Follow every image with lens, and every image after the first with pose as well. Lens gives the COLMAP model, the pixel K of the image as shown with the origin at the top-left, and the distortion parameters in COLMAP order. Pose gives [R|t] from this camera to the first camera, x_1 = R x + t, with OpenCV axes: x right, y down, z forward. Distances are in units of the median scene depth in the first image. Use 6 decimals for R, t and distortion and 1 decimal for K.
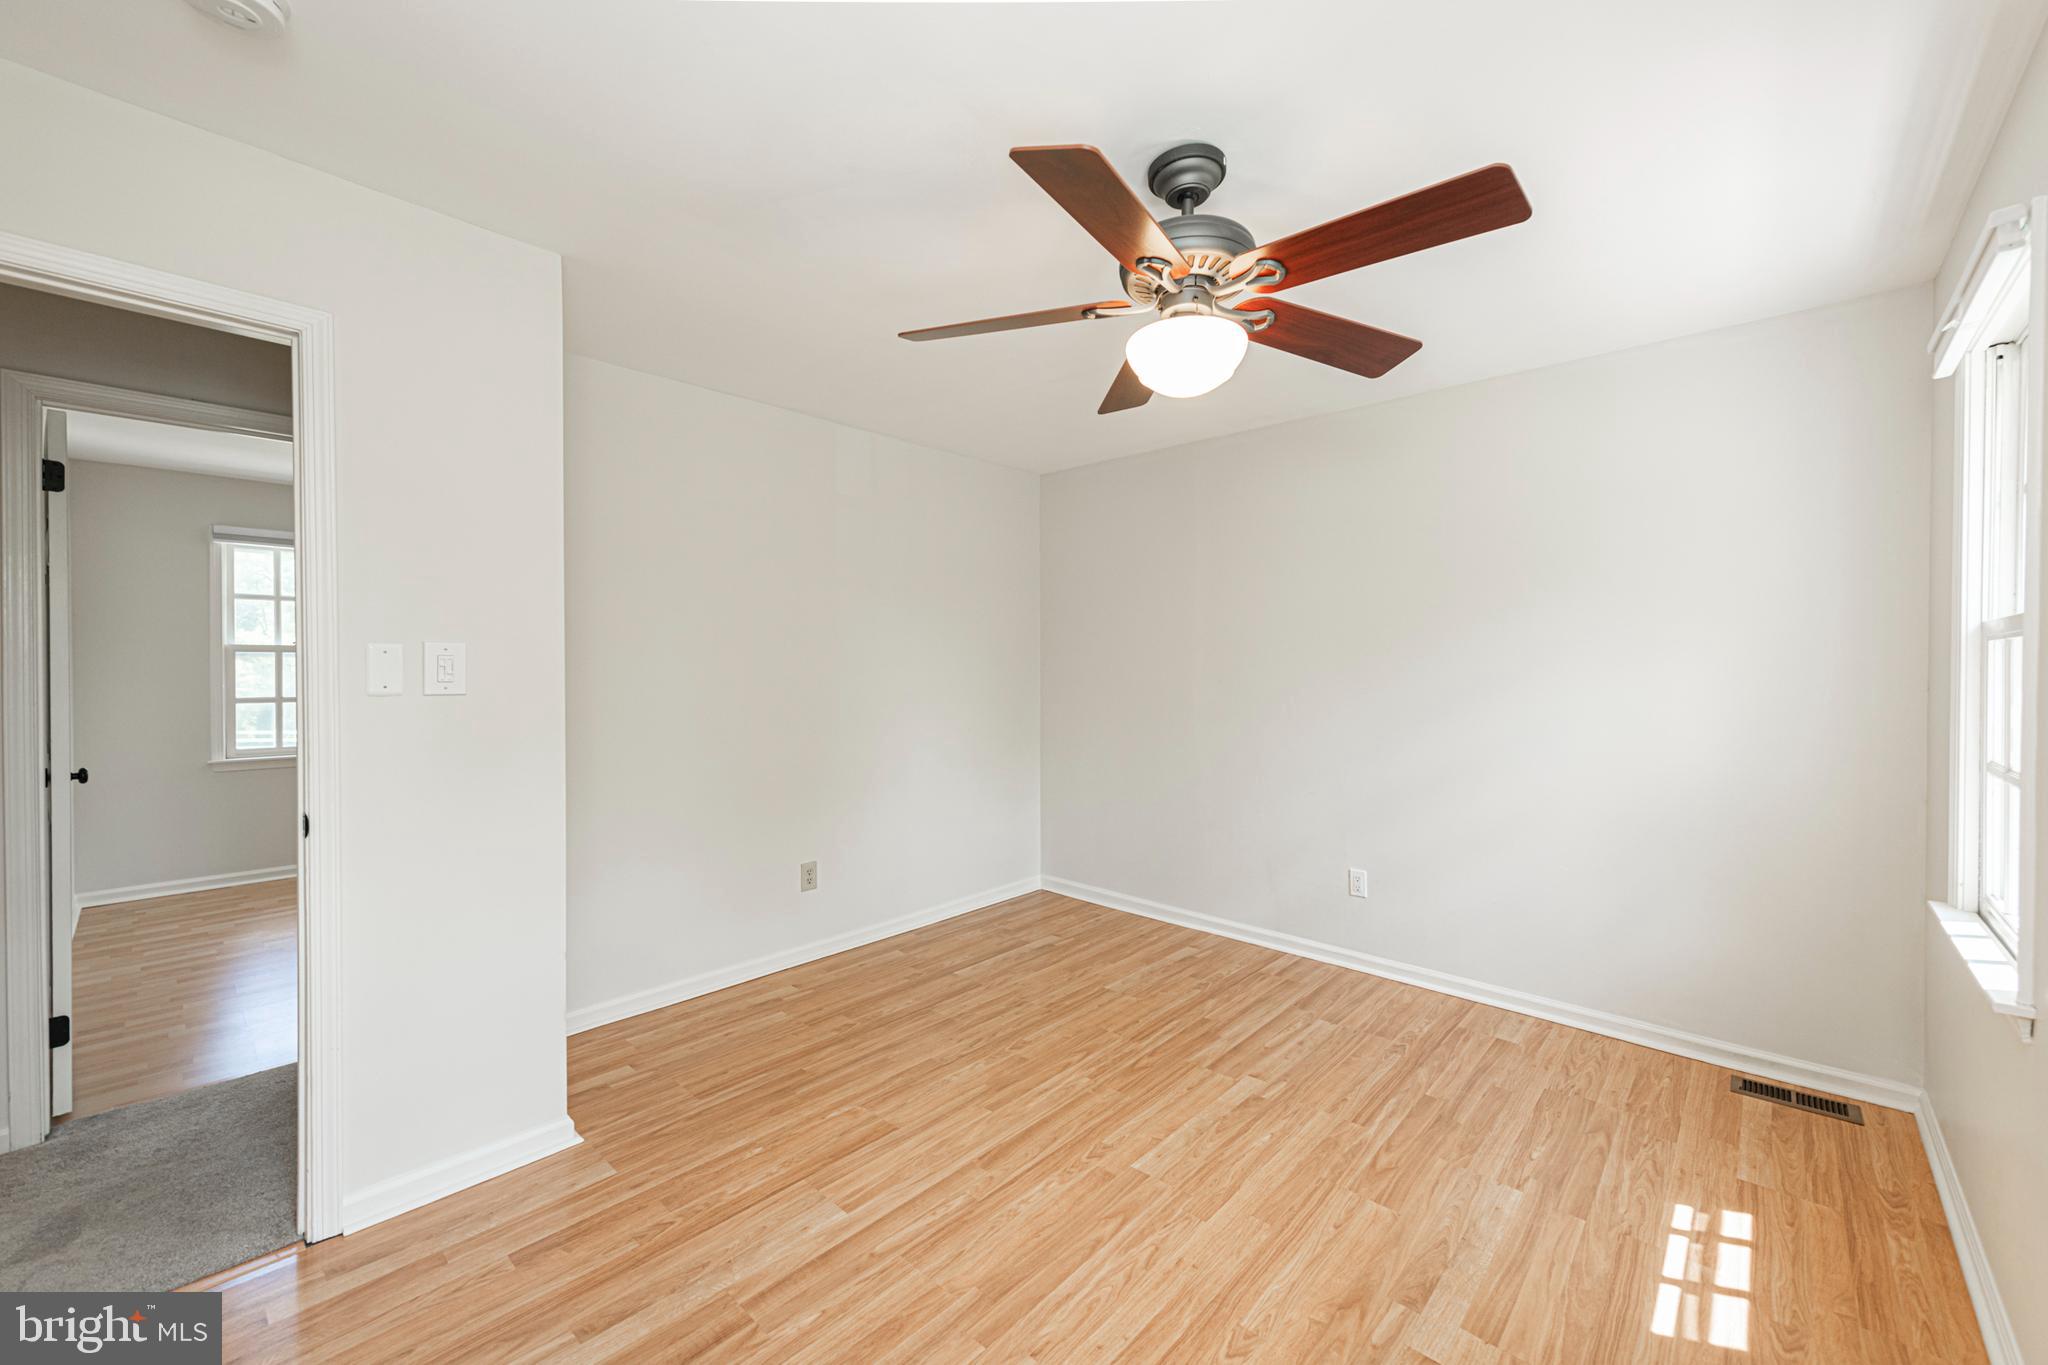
lens RADIAL K [[806.6, 0, 1022.9], [0, 806.6, 678.8], [0, 0, 1]] dist [0.009552, -0.004648]
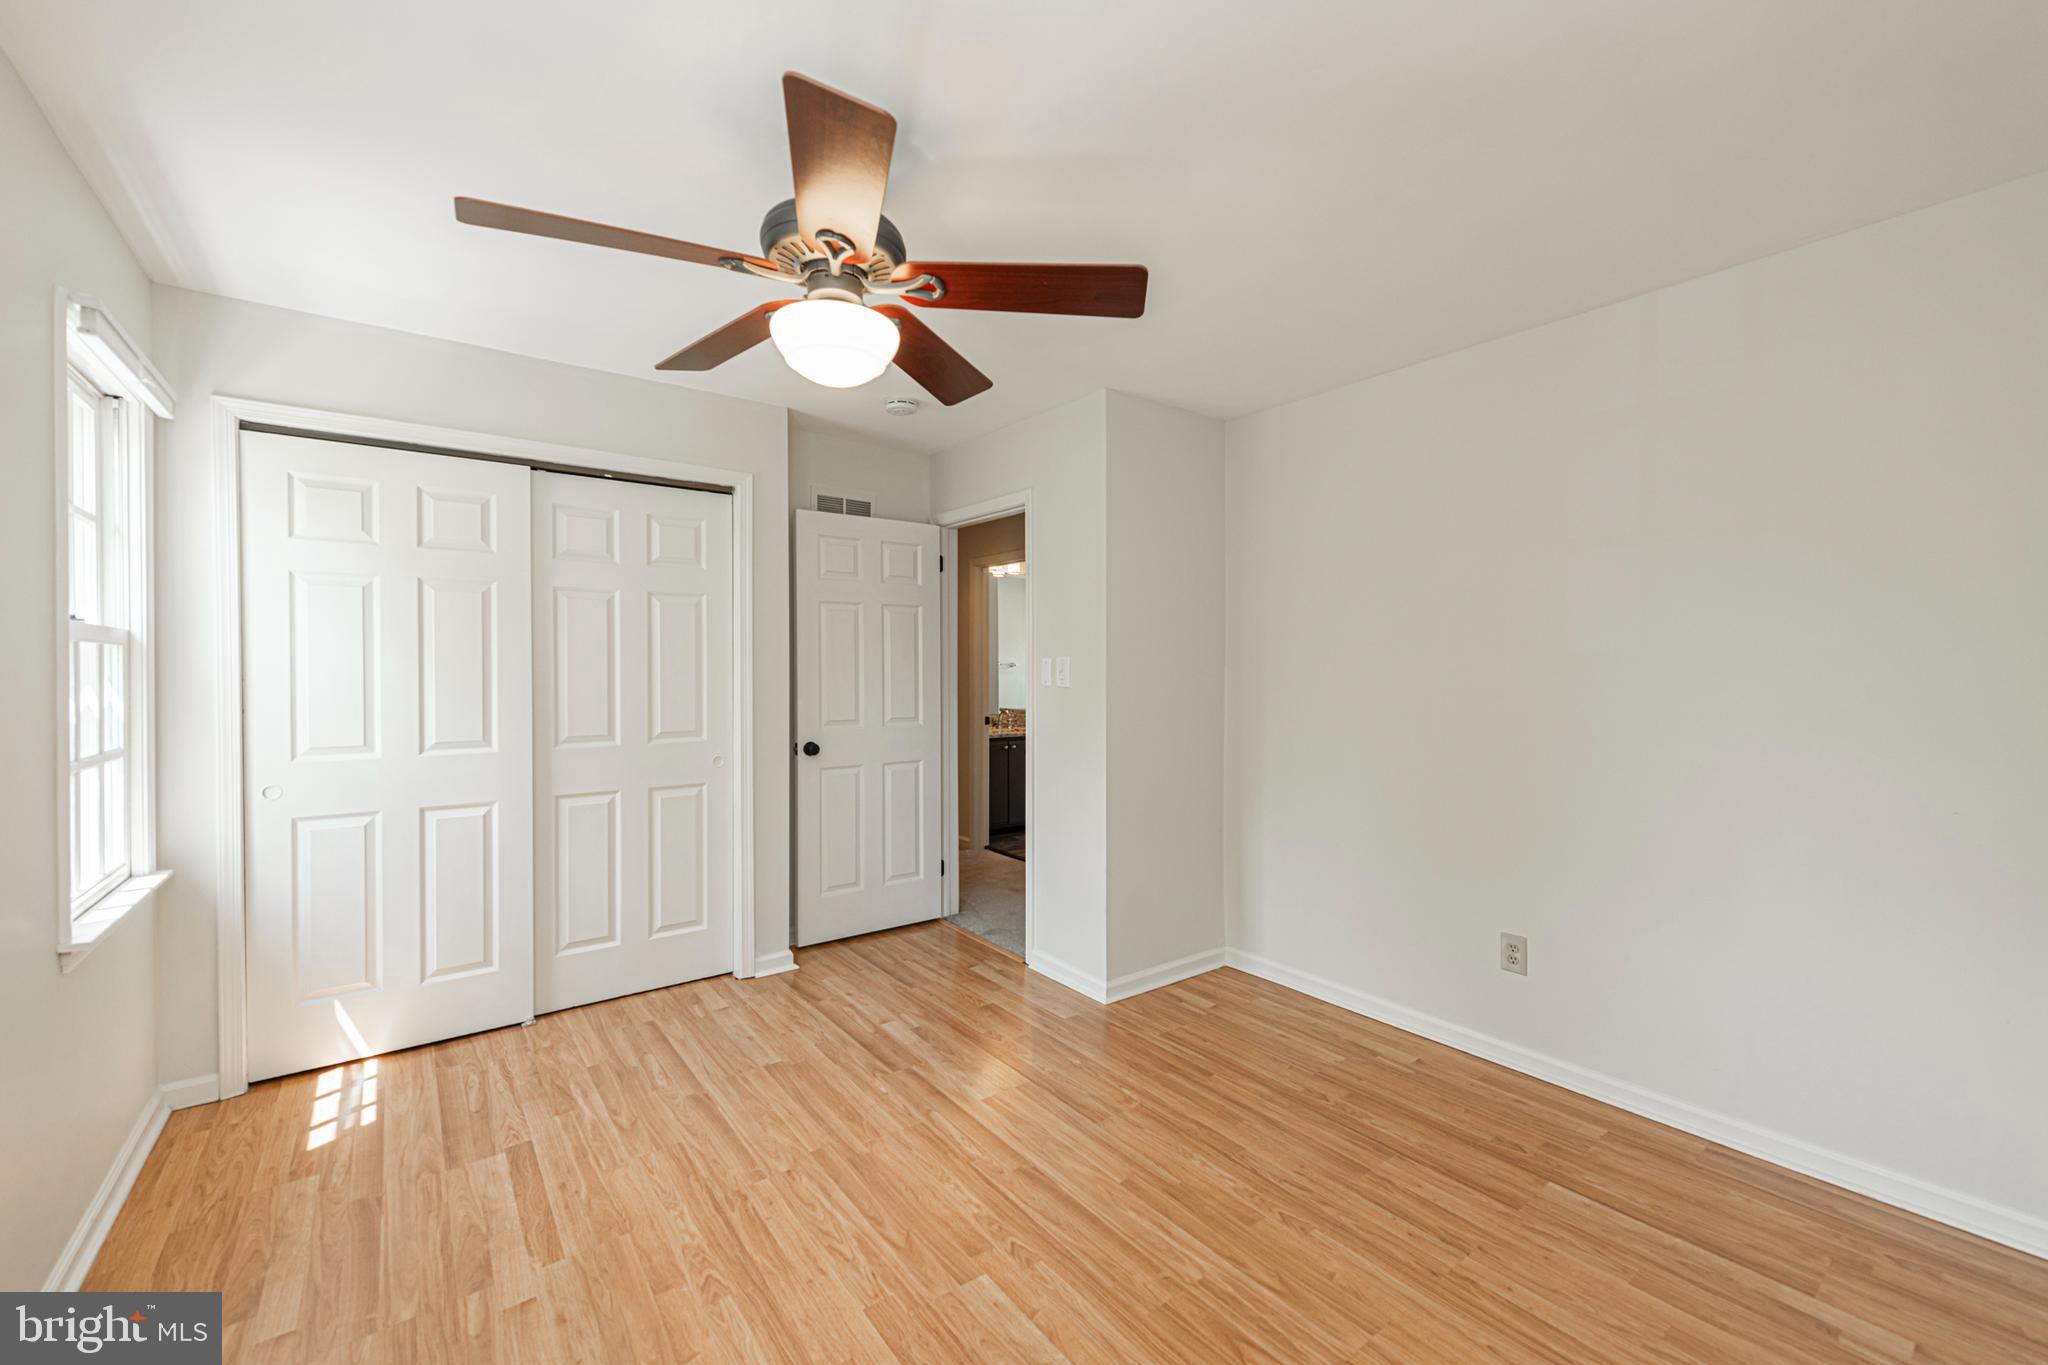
lens RADIAL K [[806.6, 0, 1022.9], [0, 806.6, 678.8], [0, 0, 1]] dist [0.009552, -0.004648]
pose [[-0.164438, 0.011331, -0.986322, 0.774808], [-0.020048, 0.999689, 0.014827, -0.014616], [0.986184, 0.022212, -0.164160, 0.961671]]
